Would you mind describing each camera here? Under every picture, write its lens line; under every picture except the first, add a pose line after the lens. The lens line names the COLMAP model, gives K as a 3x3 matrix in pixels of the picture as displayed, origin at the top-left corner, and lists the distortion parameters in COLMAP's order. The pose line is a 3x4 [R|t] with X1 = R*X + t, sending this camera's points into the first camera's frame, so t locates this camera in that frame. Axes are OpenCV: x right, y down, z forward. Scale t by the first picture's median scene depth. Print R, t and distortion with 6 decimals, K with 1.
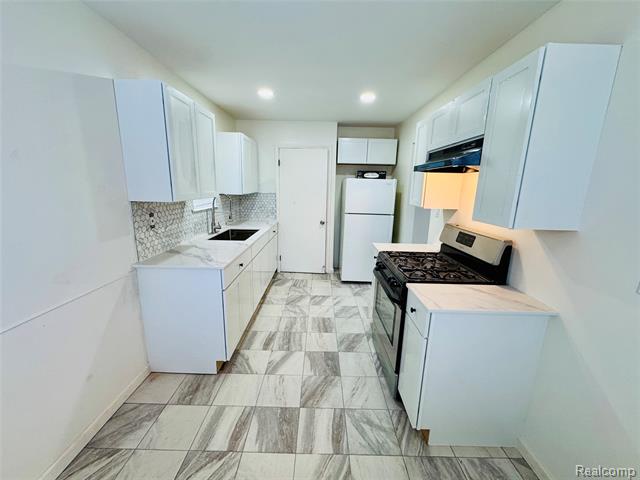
lens RADIAL K [[257.6, 0, 320.0], [0, 257.6, 240.0], [0, 0, 1]] dist [-0.000182, -0.000003]
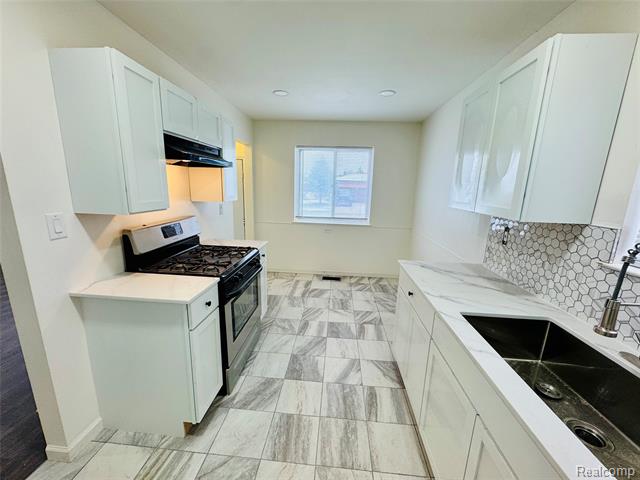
lens RADIAL K [[257.6, 0, 320.0], [0, 257.6, 240.0], [0, 0, 1]] dist [-0.000182, -0.000003]
pose [[-0.996138, -0.063758, 0.060360, -0.072863], [-0.033568, 0.911833, 0.409186, -0.355666], [-0.081127, 0.405580, -0.910452, 1.656628]]
